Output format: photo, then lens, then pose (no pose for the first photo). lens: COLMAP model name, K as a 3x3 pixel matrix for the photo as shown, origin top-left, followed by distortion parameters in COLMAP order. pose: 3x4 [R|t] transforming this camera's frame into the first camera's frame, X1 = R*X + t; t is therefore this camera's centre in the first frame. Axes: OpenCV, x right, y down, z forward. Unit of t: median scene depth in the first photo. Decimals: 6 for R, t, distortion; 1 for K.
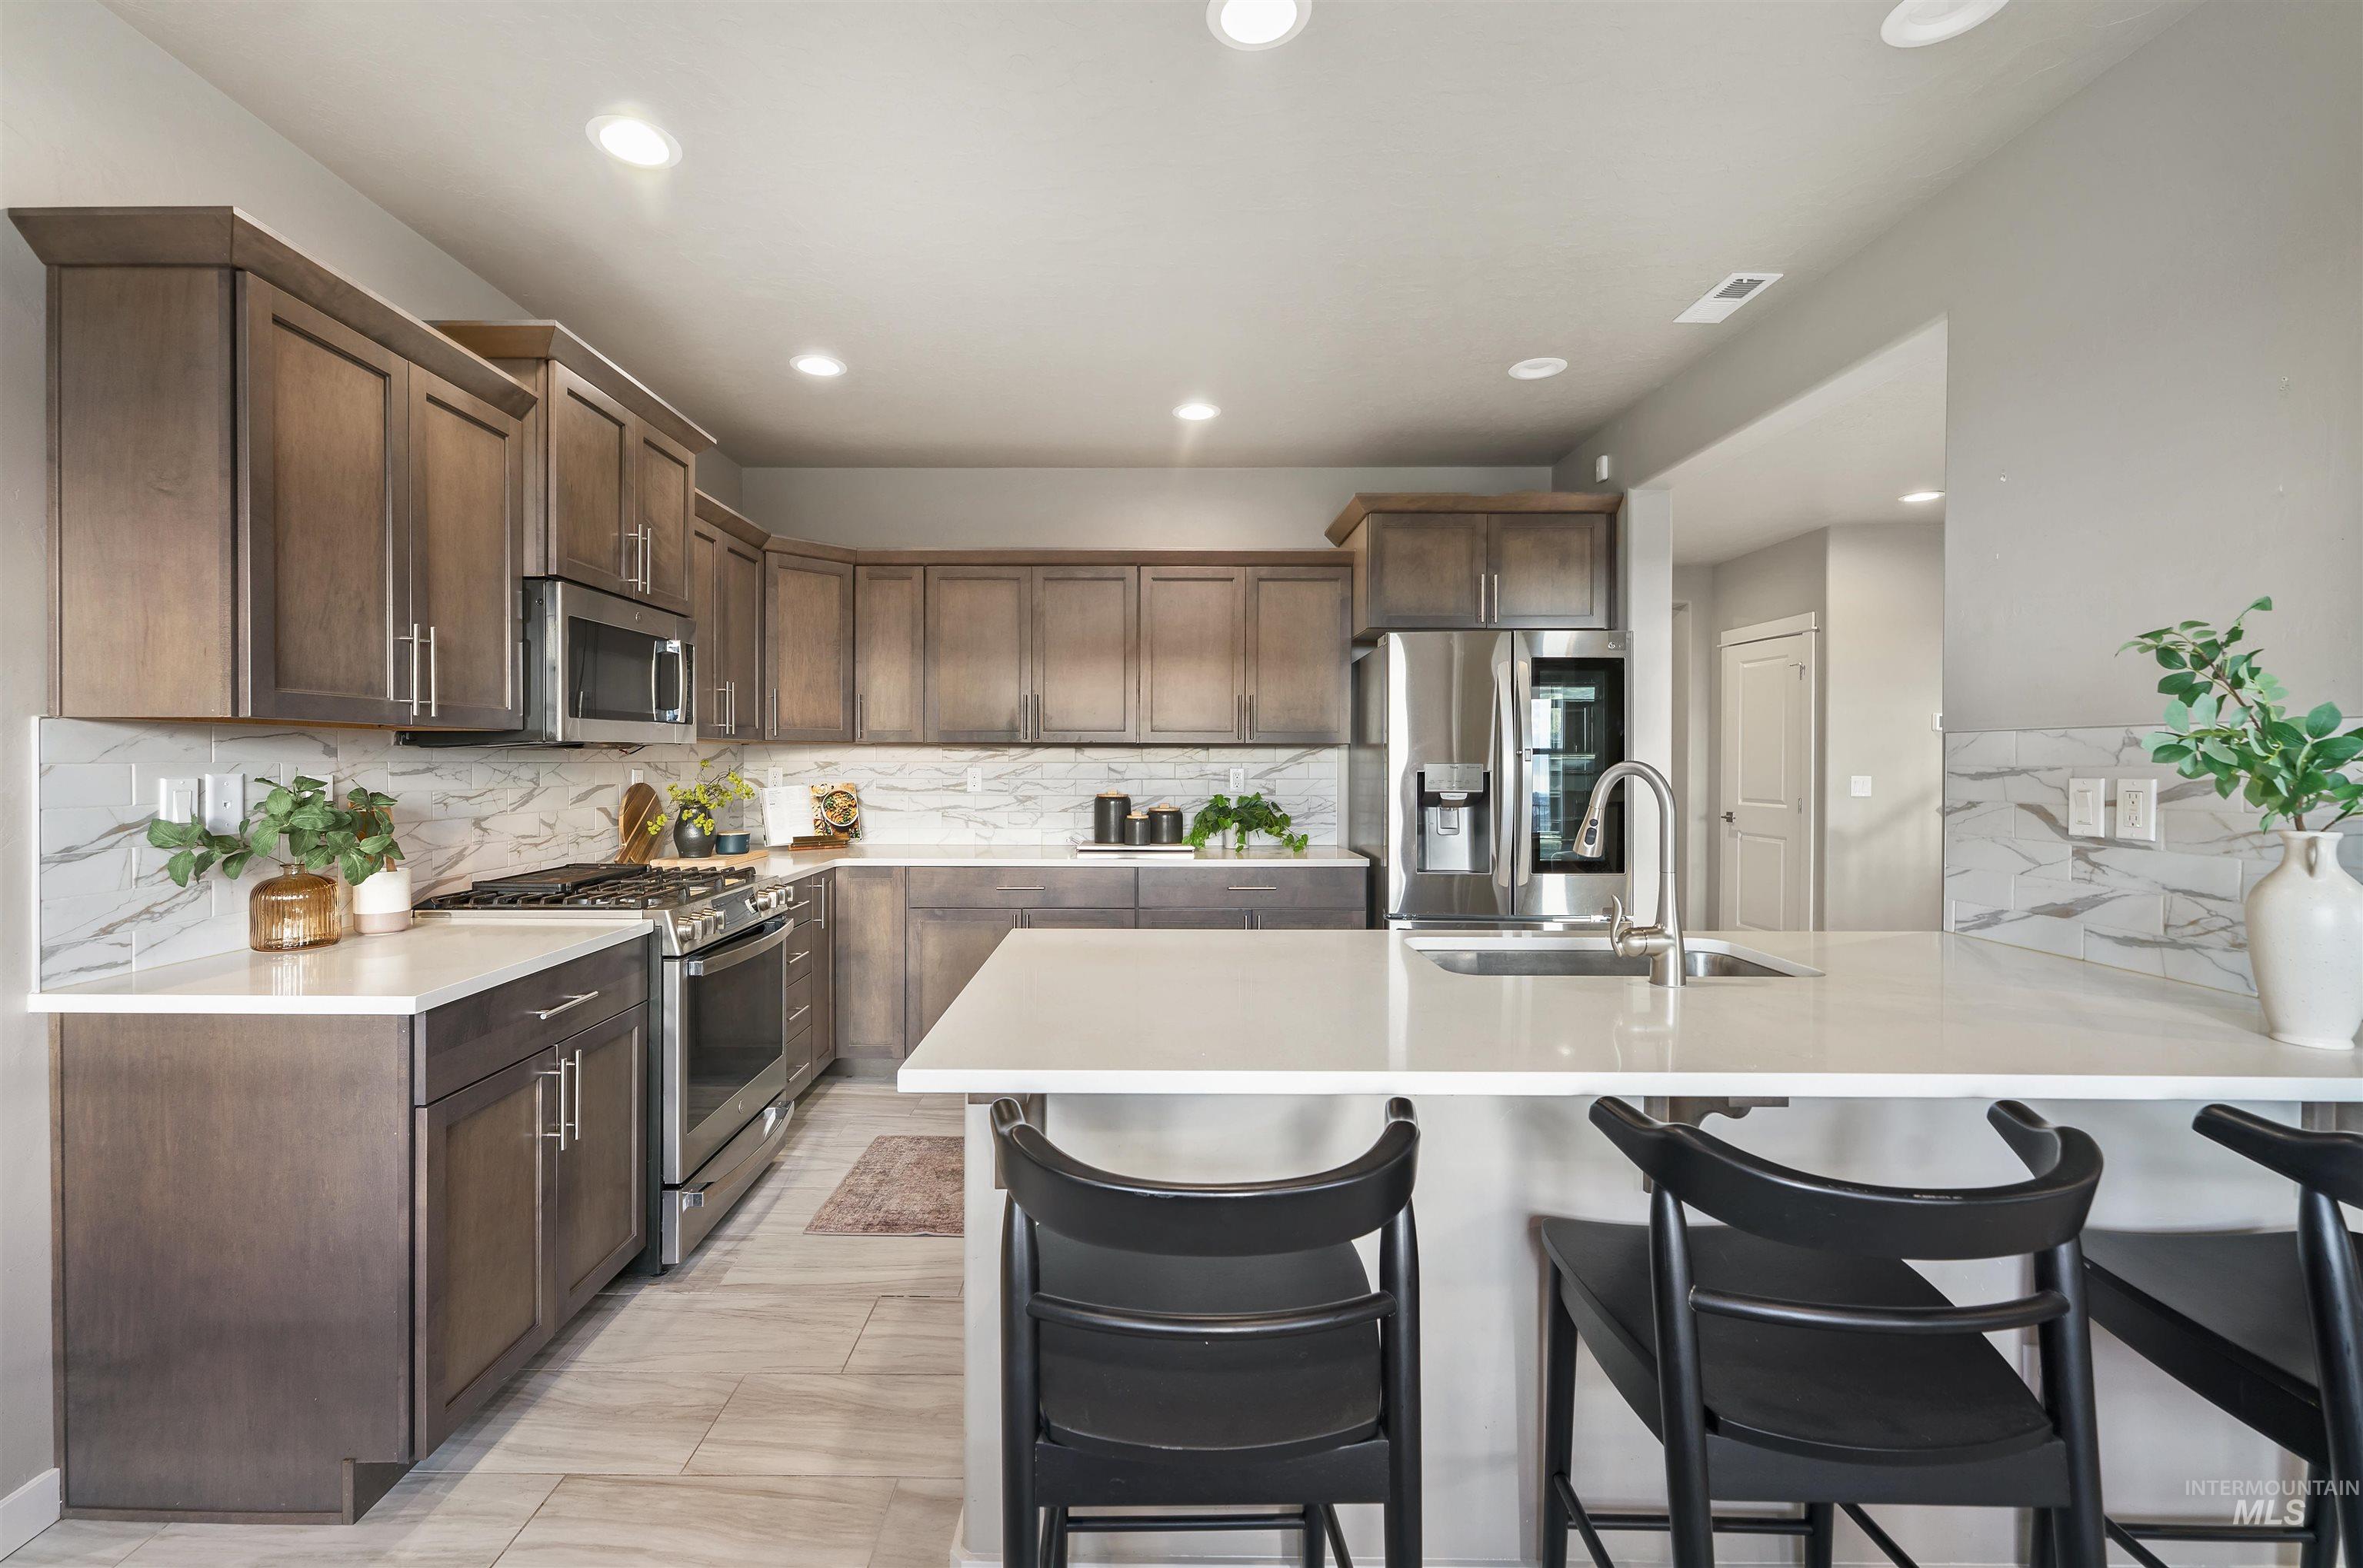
lens RADIAL K [[993.8, 0, 1133.8], [0, 993.8, 764.3], [0, 0, 1]] dist [0.007578, 0.000307]
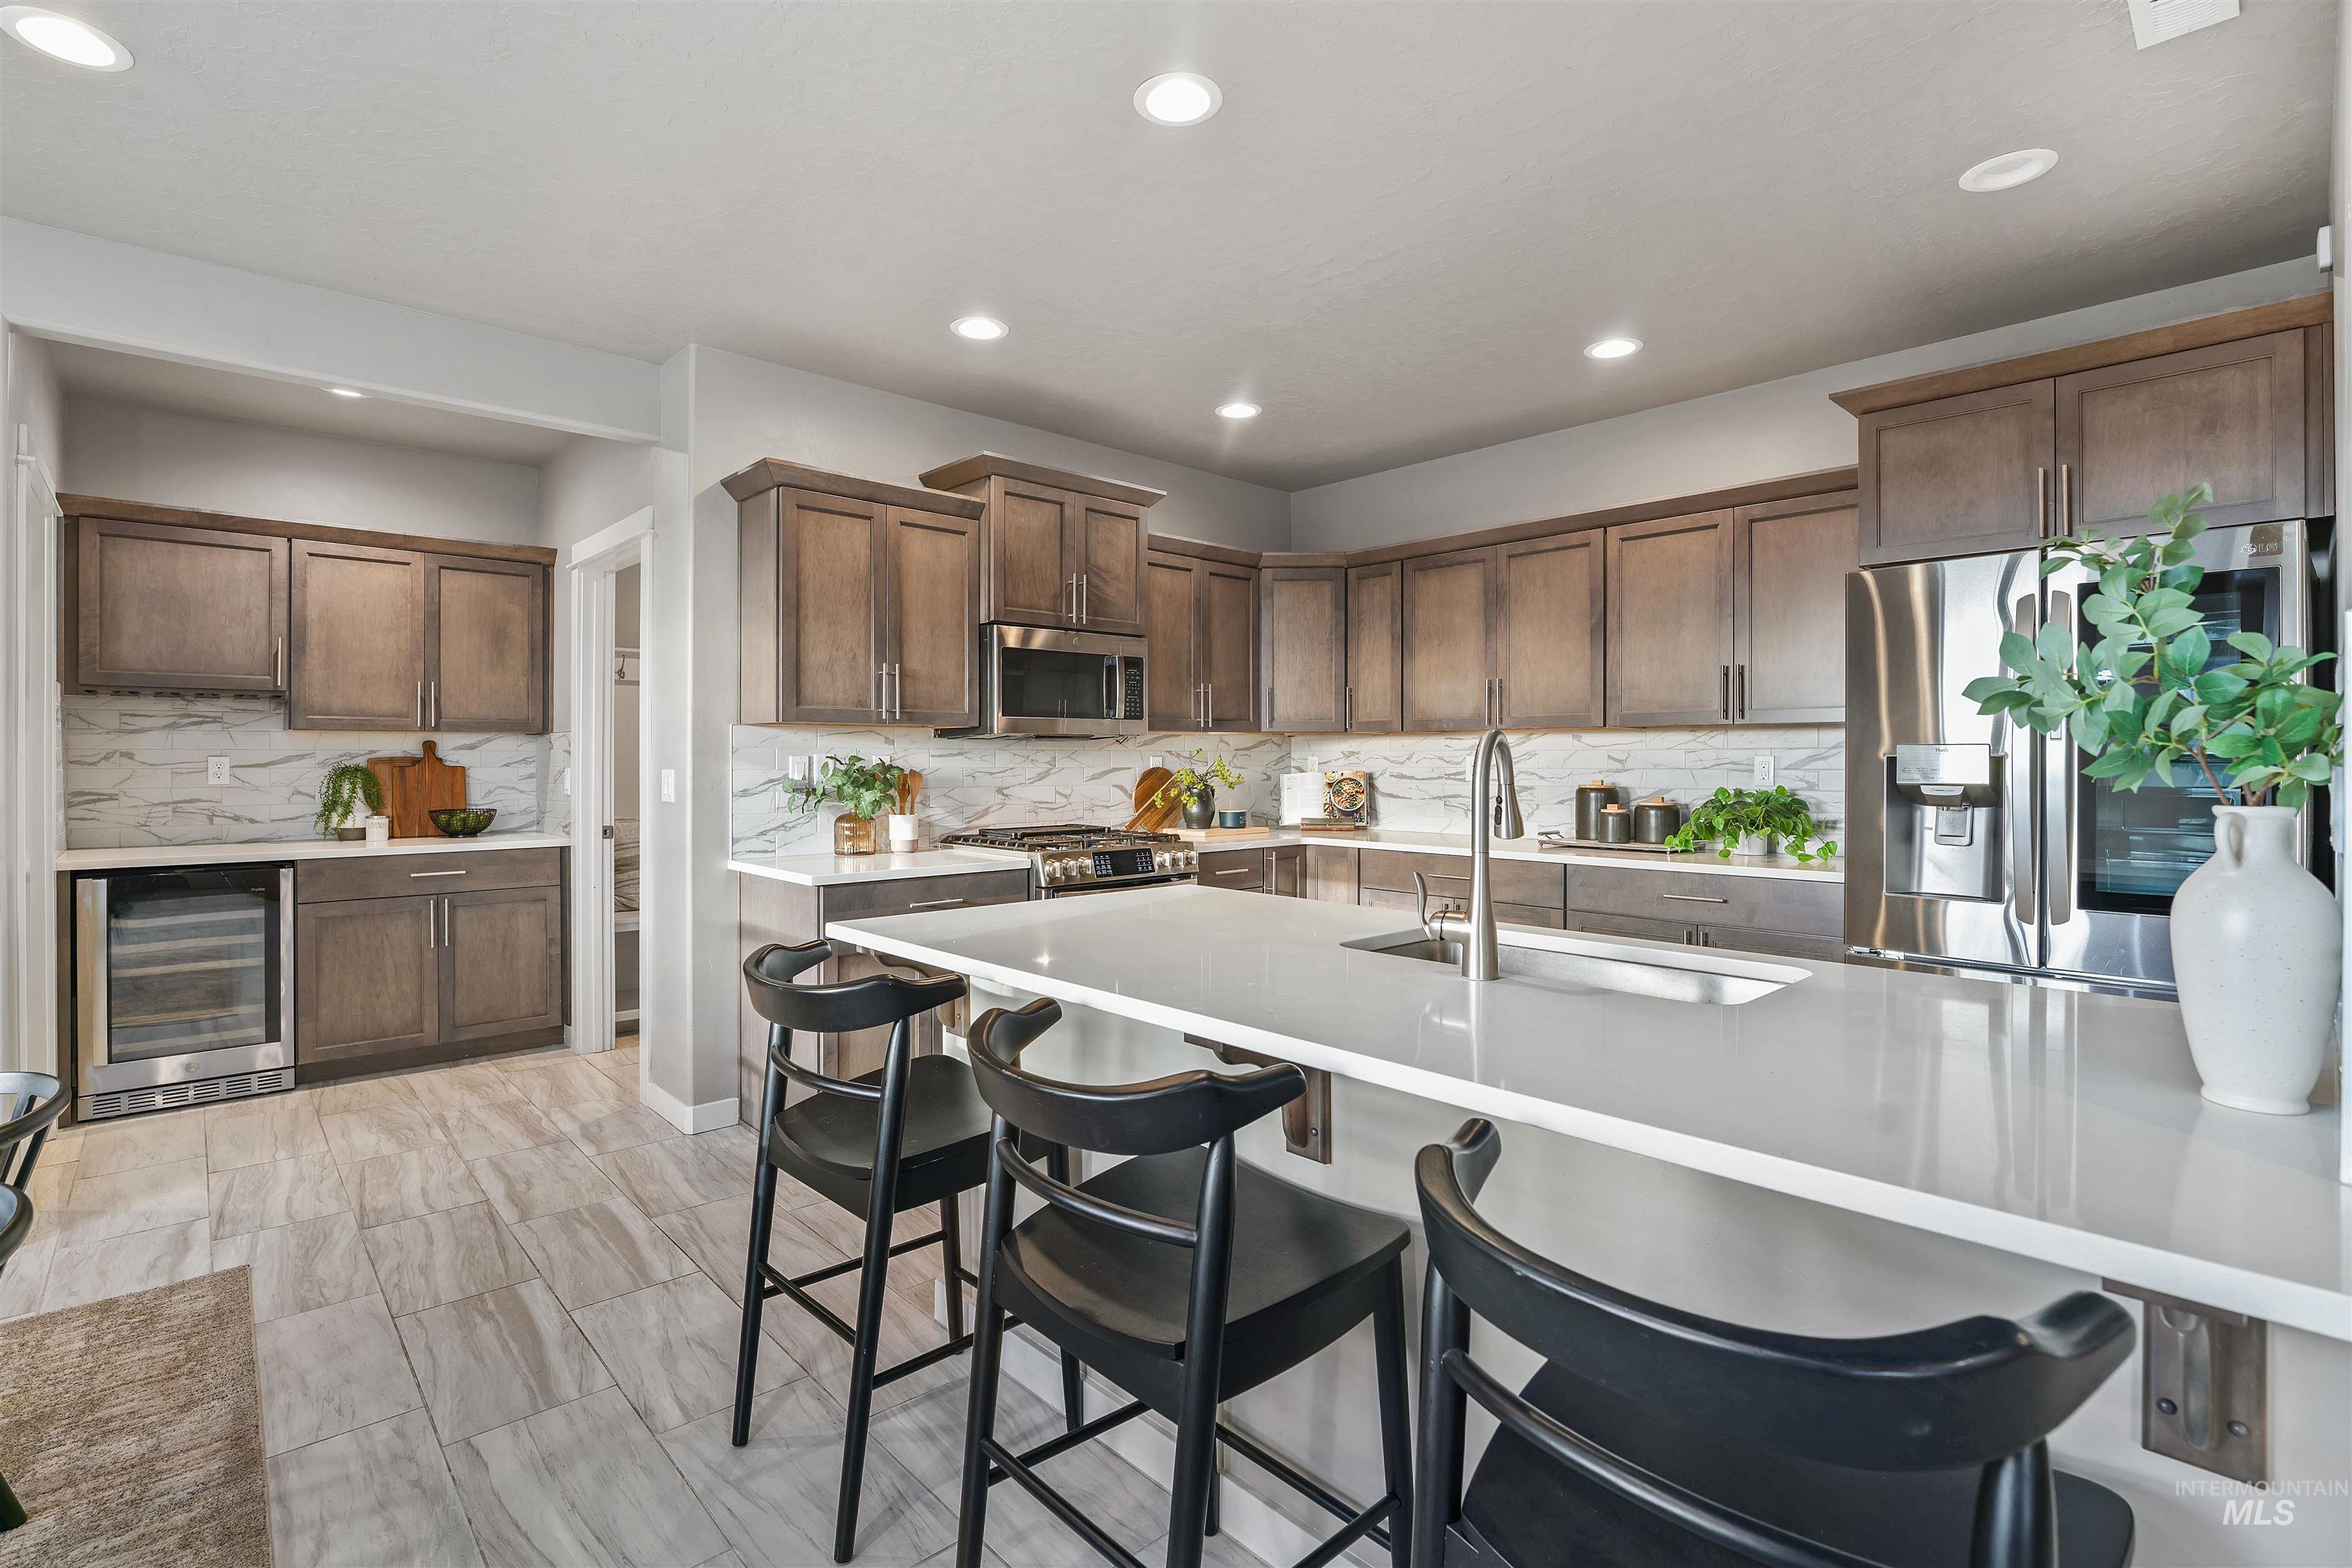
lens RADIAL K [[1076.4, 0, 1153.9], [0, 1076.4, 764.4], [0, 0, 1]] dist [-0.020219, 0.003445]
pose [[0.682736, 0.001855, -0.730663, 0.501121], [-0.001669, 0.999998, 0.000979, 0.013847], [0.730663, 0.000551, 0.682738, 0.060411]]
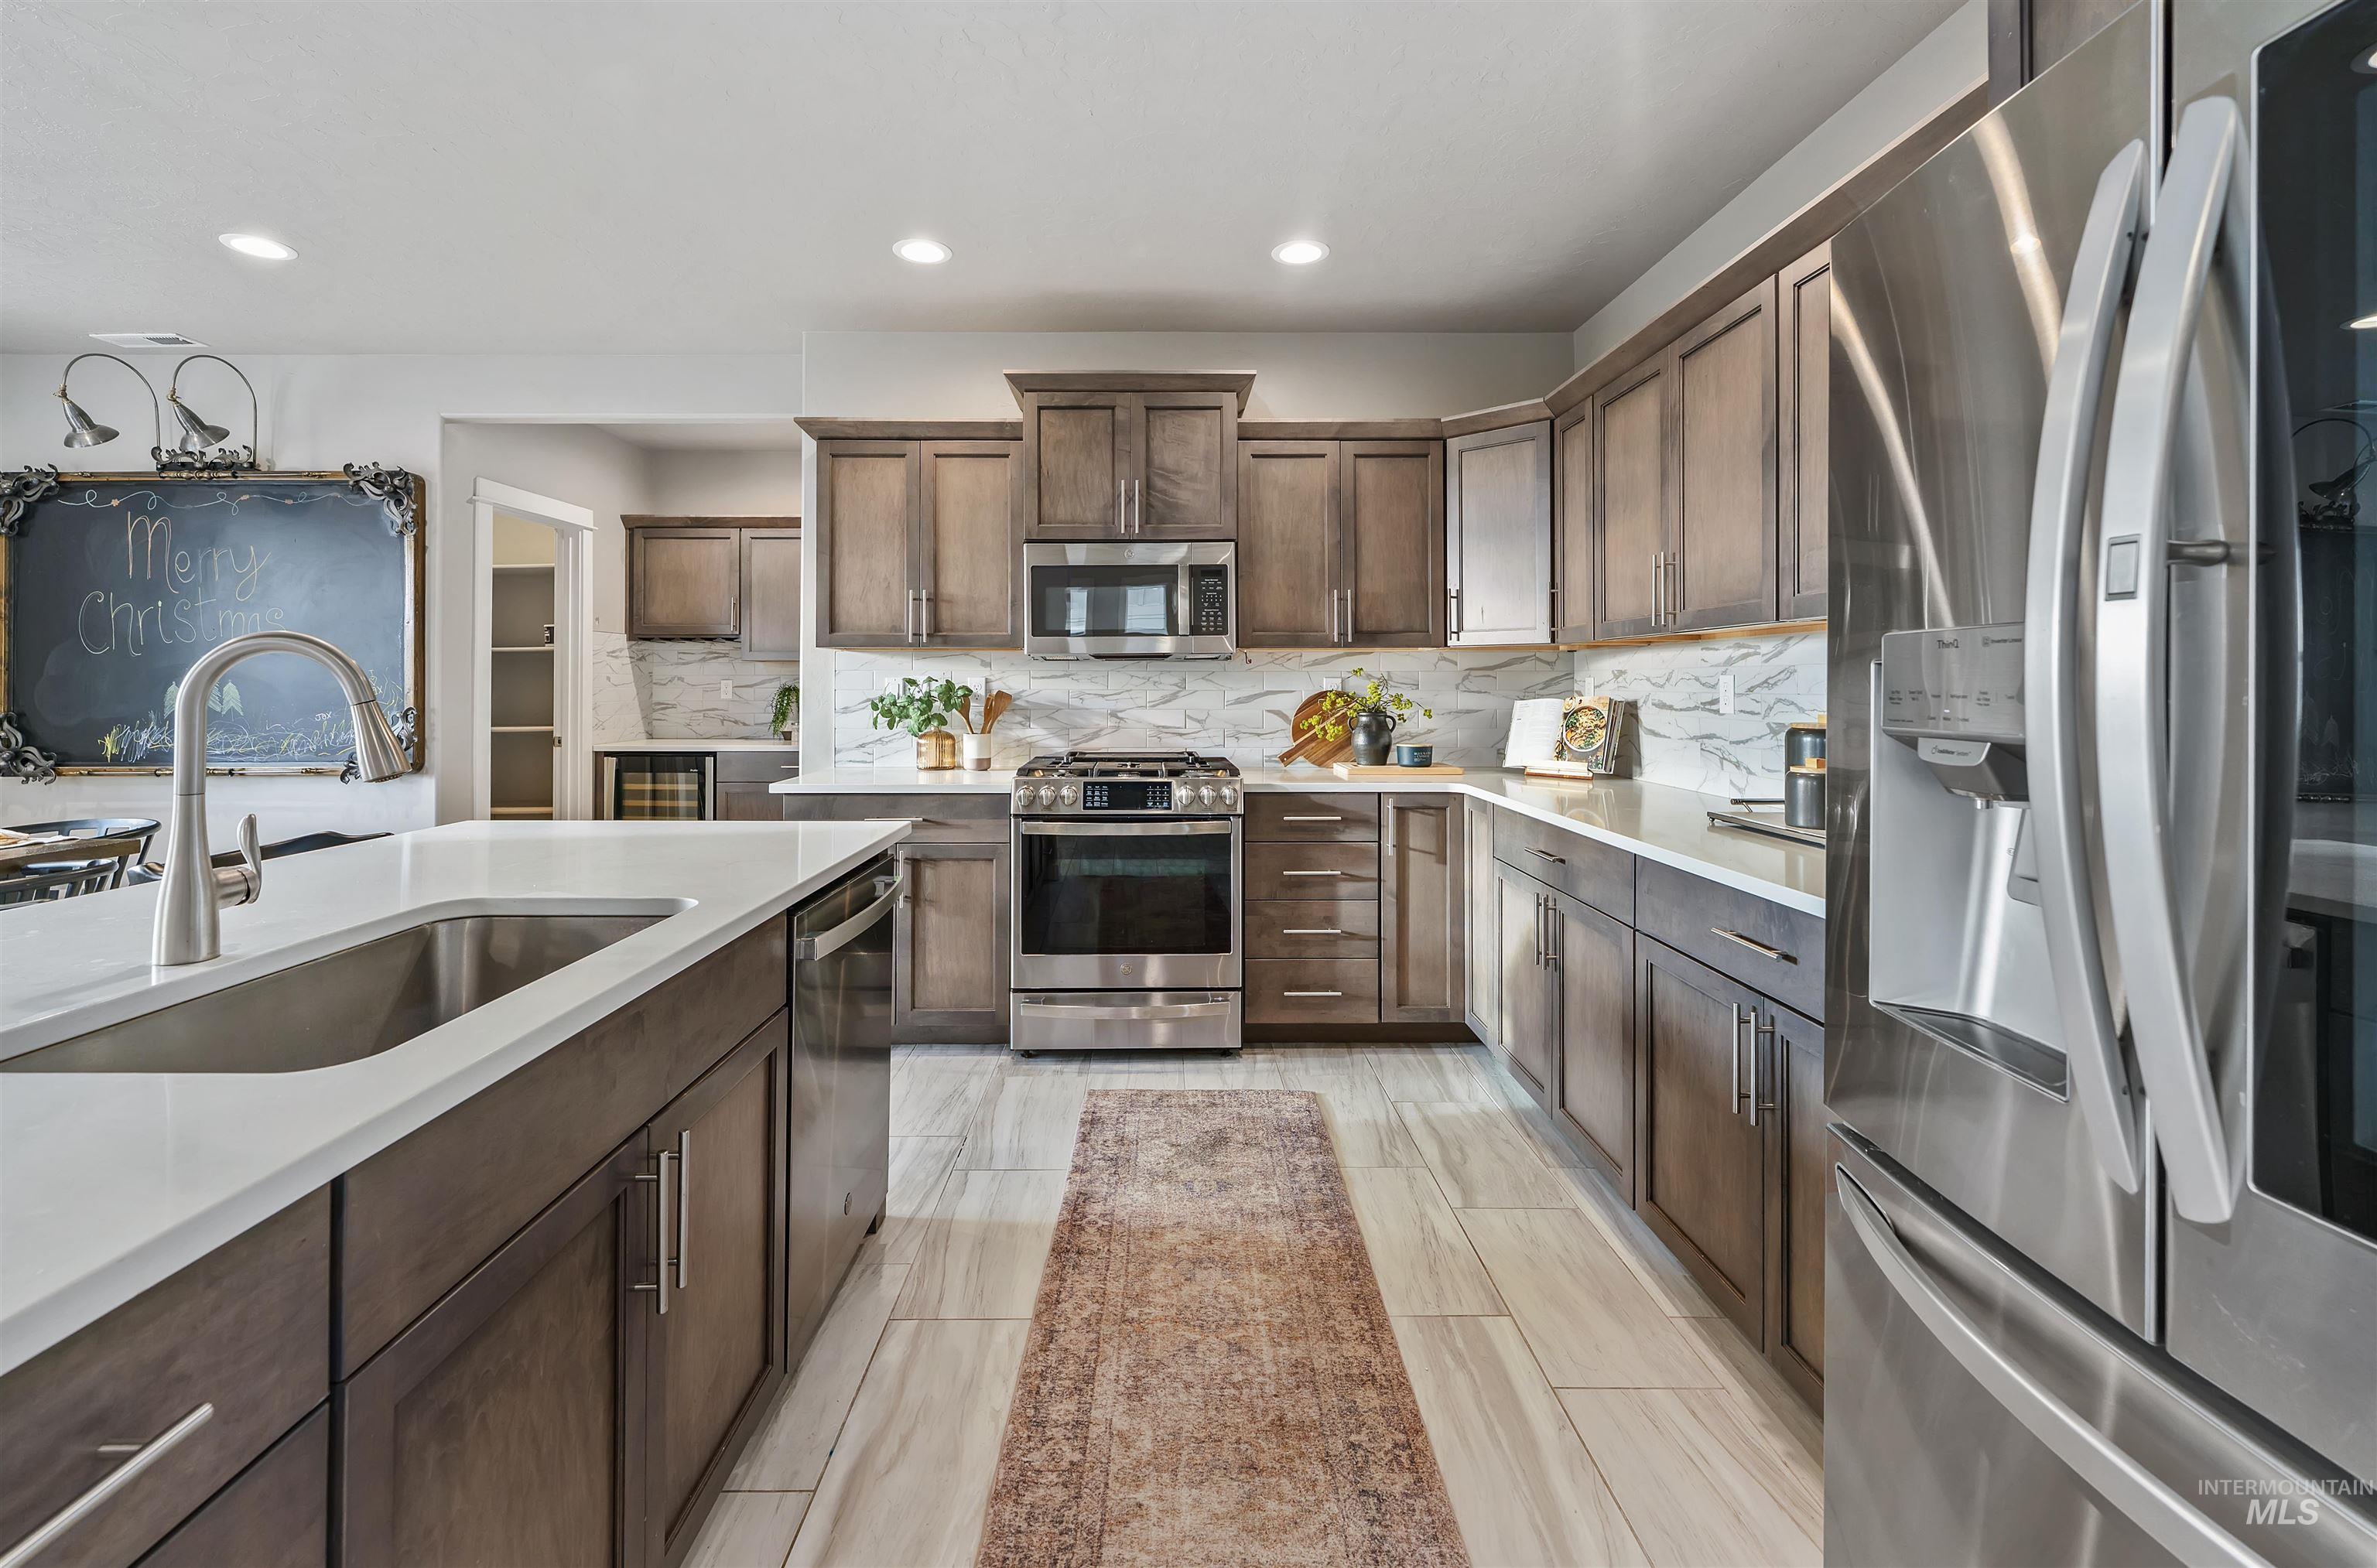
lens RADIAL K [[999.7, 0, 1159.7], [0, 999.7, 666.9], [0, 0, 1]] dist [0.007578, 0.000307]
pose [[0.013043, -0.019846, -0.999718, 0.589686], [-0.005304, 0.999788, -0.019916, 0.015890], [0.999901, 0.005562, 0.012935, 0.793839]]
